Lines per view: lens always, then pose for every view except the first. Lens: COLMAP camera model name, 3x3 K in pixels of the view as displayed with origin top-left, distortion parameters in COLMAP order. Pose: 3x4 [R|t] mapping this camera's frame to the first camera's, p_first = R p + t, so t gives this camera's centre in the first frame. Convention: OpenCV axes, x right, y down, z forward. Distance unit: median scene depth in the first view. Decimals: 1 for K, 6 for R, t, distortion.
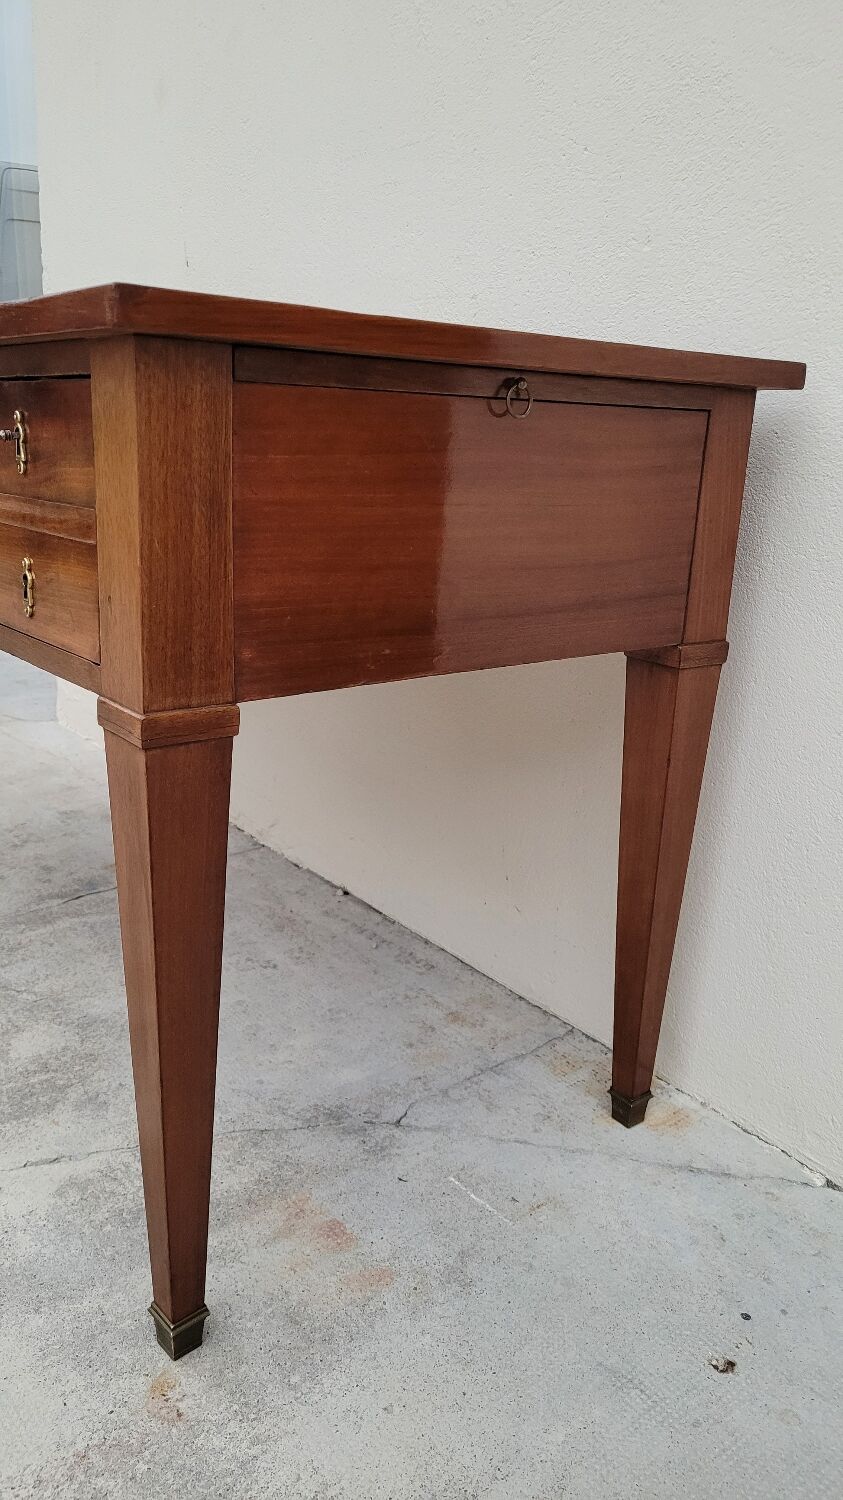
lens RADIAL K [[1133.0, 0, 418.5], [0, 1133.0, 756.3], [0, 0, 1]] dist [0.044083, -0.022766]
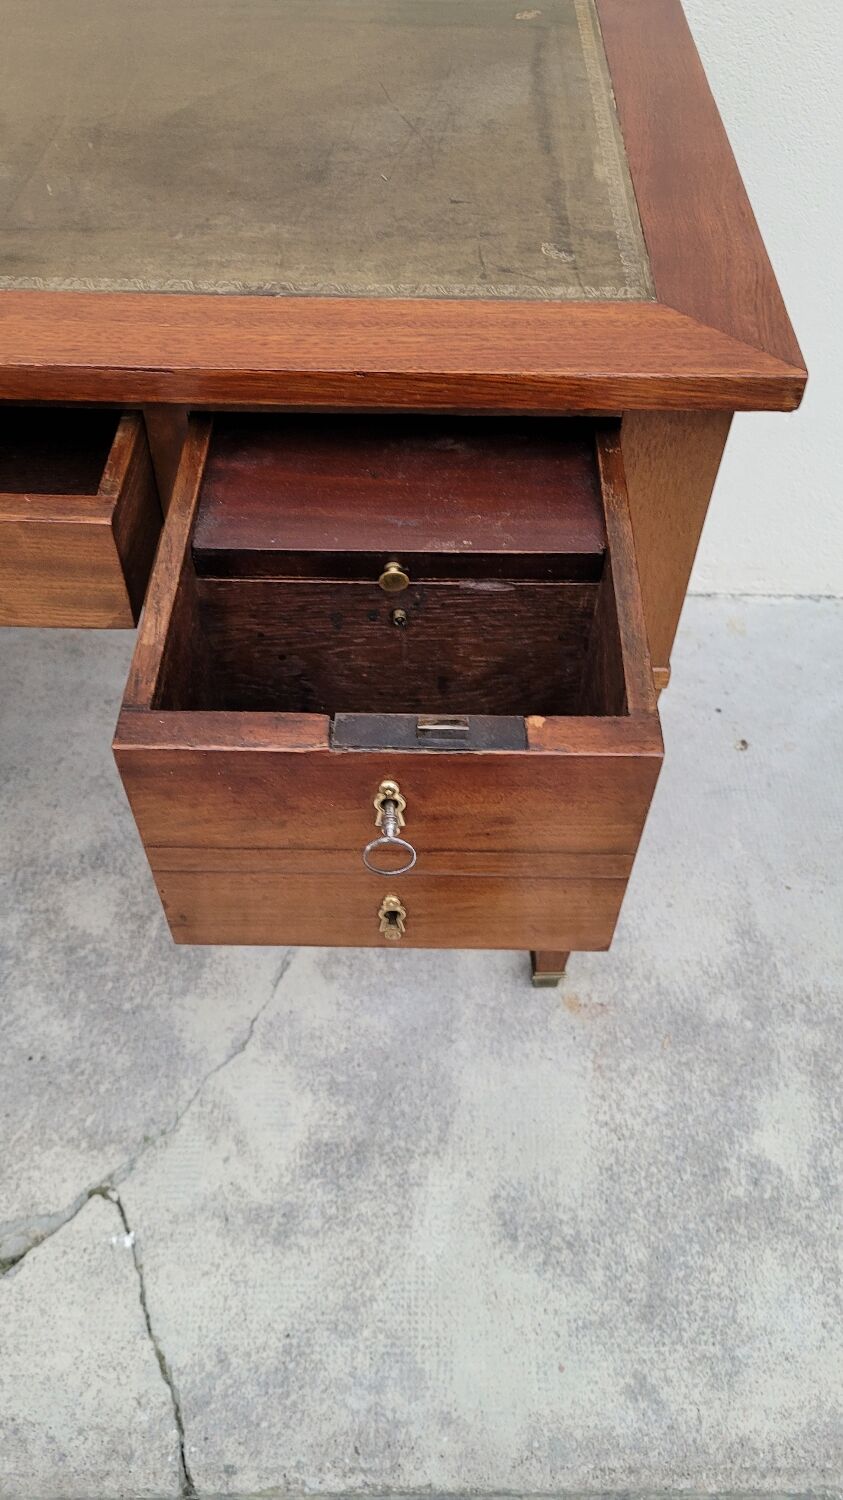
lens RADIAL K [[1133.0, 0, 419.6], [0, 1133.0, 739.0], [0, 0, 1]] dist [0.044083, -0.022766]
pose [[0.639085, -0.609484, 0.469148, -0.633719], [0.226669, 0.732125, 0.642351, -0.498760], [-0.734977, -0.304176, 0.606041, 0.306494]]
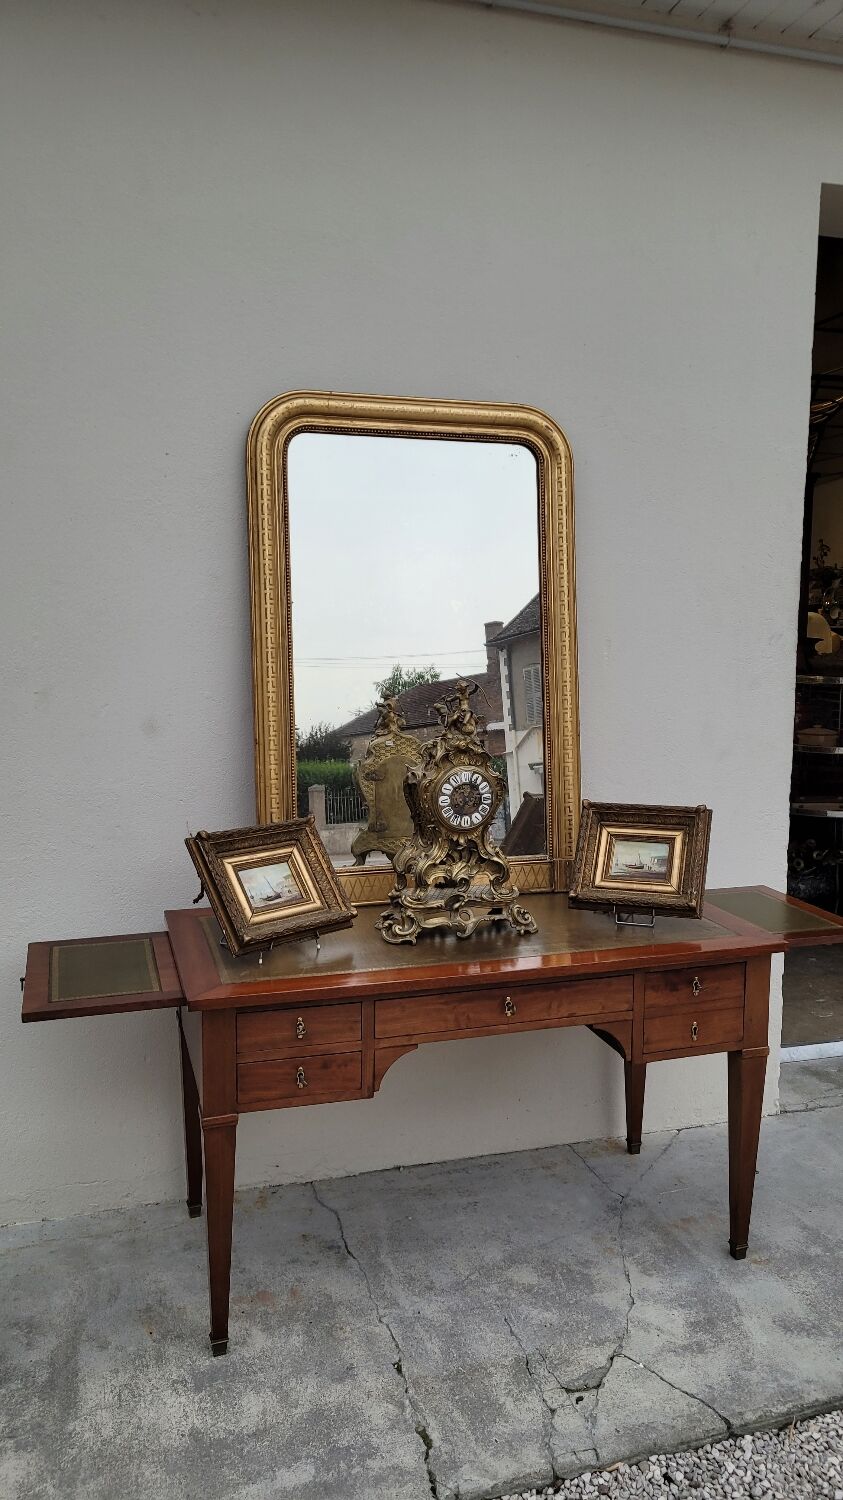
lens RADIAL K [[1133.0, 0, 436.3], [0, 1133.0, 755.8], [0, 0, 1]] dist [0.044083, -0.022766]
pose [[0.359266, -0.165227, 0.918492, -2.477247], [0.269698, 0.960590, 0.067308, -0.945853], [-0.893415, 0.223534, 0.389669, 0.206817]]
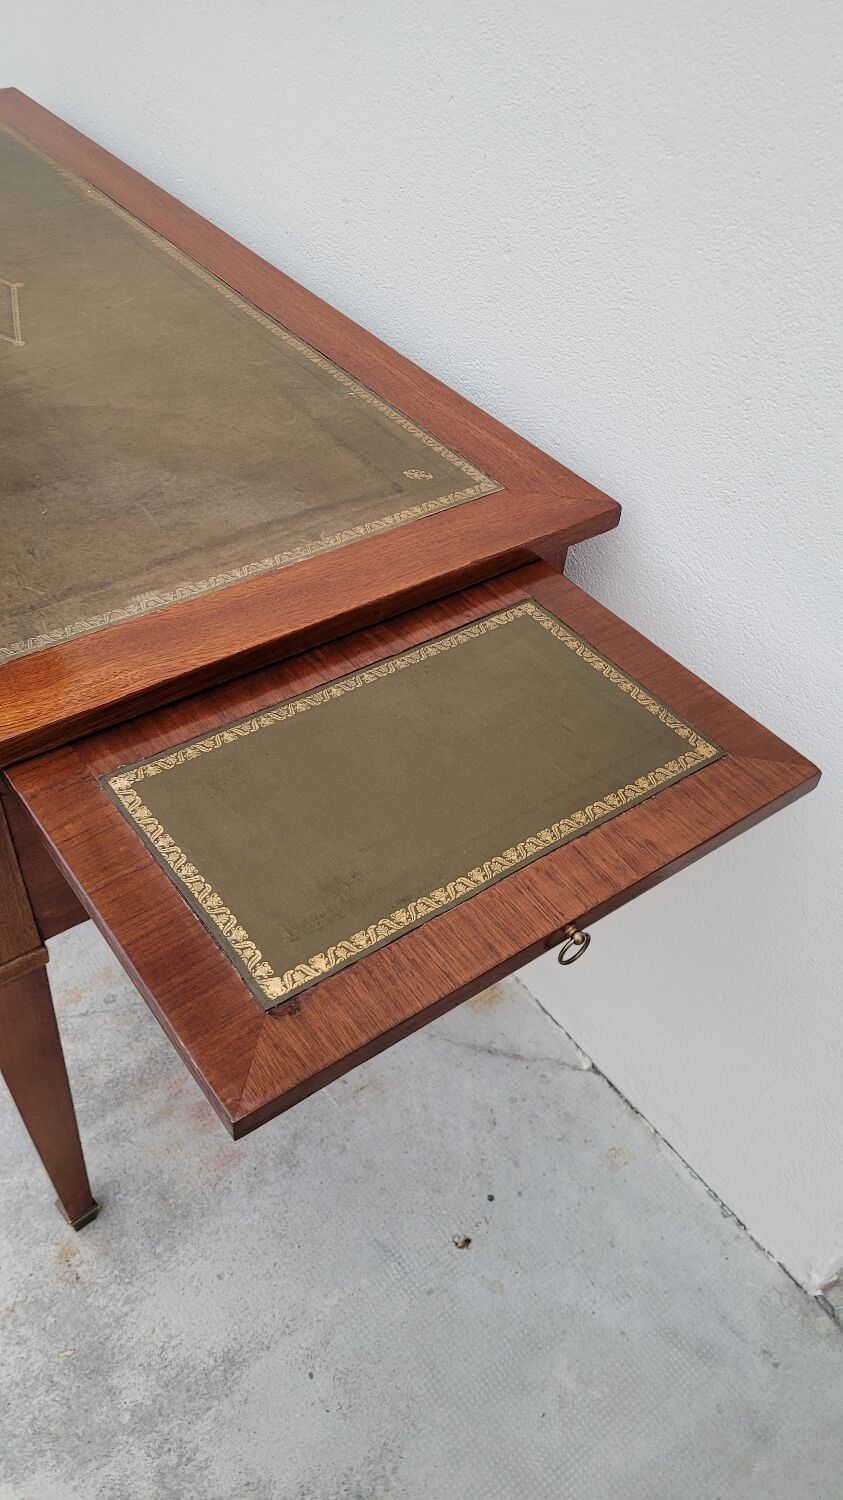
lens RADIAL K [[1133.0, 0, 417.2], [0, 1133.0, 761.4], [0, 0, 1]] dist [0.044083, -0.022766]
pose [[0.999002, 0.041793, -0.015767, 0.171696], [-0.029460, 0.881786, 0.470729, -0.551848], [0.033576, -0.469795, 0.882137, 0.020666]]
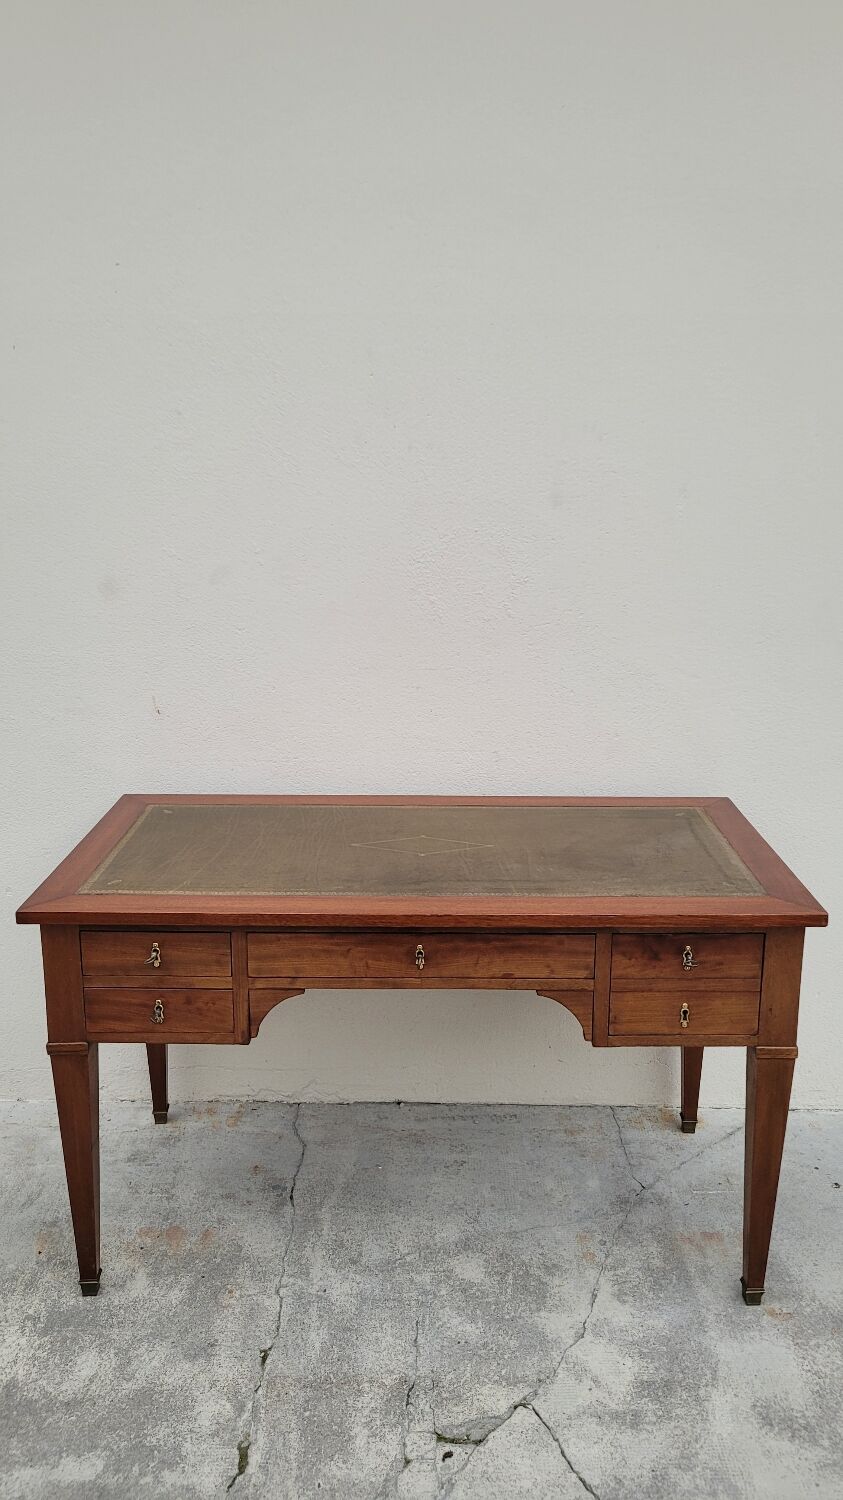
lens RADIAL K [[1133.0, 0, 422.4], [0, 1133.0, 720.3], [0, 0, 1]] dist [0.044083, -0.022766]
pose [[0.631308, -0.219561, 0.743803, -1.713626], [0.243108, 0.966774, 0.079039, -0.785036], [-0.736443, 0.130927, 0.663709, -0.158164]]
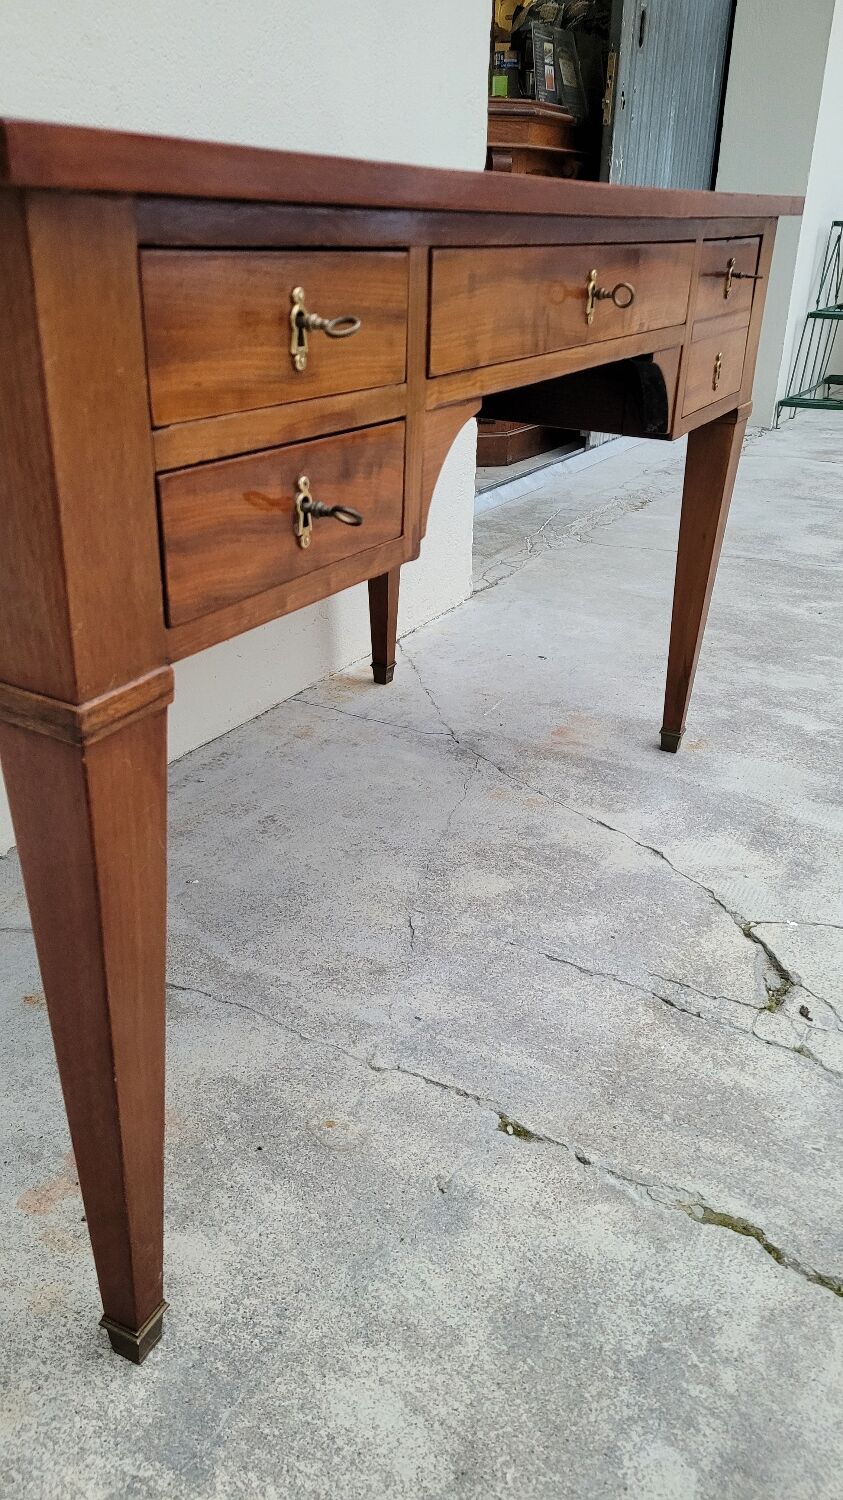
lens RADIAL K [[1133.0, 0, 428.5], [0, 1133.0, 760.7], [0, 0, 1]] dist [0.044083, -0.022766]
pose [[-0.383197, -0.448292, 0.807586, -1.358681], [0.214727, 0.807136, 0.549930, -0.530738], [-0.898361, 0.384142, -0.213031, 1.487733]]
